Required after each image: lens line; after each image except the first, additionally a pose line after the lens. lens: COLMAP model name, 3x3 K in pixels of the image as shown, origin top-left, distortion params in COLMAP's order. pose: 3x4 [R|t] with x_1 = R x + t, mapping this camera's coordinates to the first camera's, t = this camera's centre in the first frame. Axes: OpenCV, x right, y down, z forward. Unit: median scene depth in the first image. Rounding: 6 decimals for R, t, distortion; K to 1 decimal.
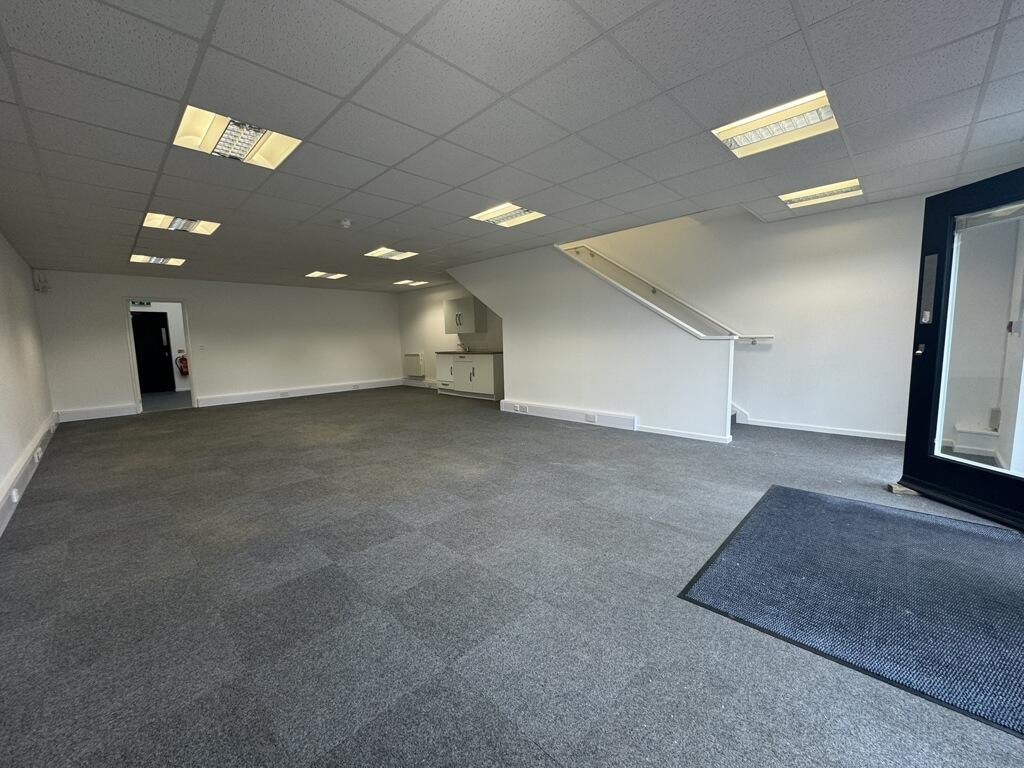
lens RADIAL K [[409.0, 0, 512.3], [0, 409.0, 383.8], [0, 0, 1]] dist [0.001604, 0.000456]
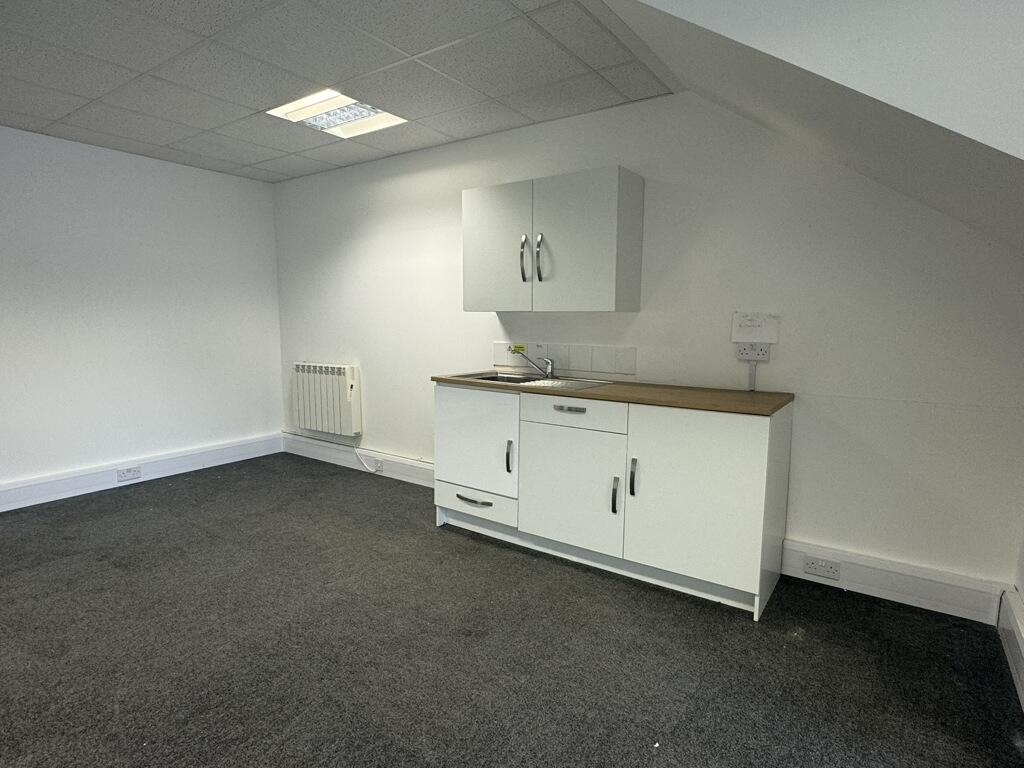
lens RADIAL K [[548.0, 0, 513.1], [0, 548.0, 385.8], [0, 0, 1]] dist [0.001584, 0.000038]
pose [[0.983764, 0.007121, 0.179325, -0.194302], [-0.011144, 0.999708, 0.021440, -0.077972], [-0.179120, -0.023091, 0.983556, 0.612737]]
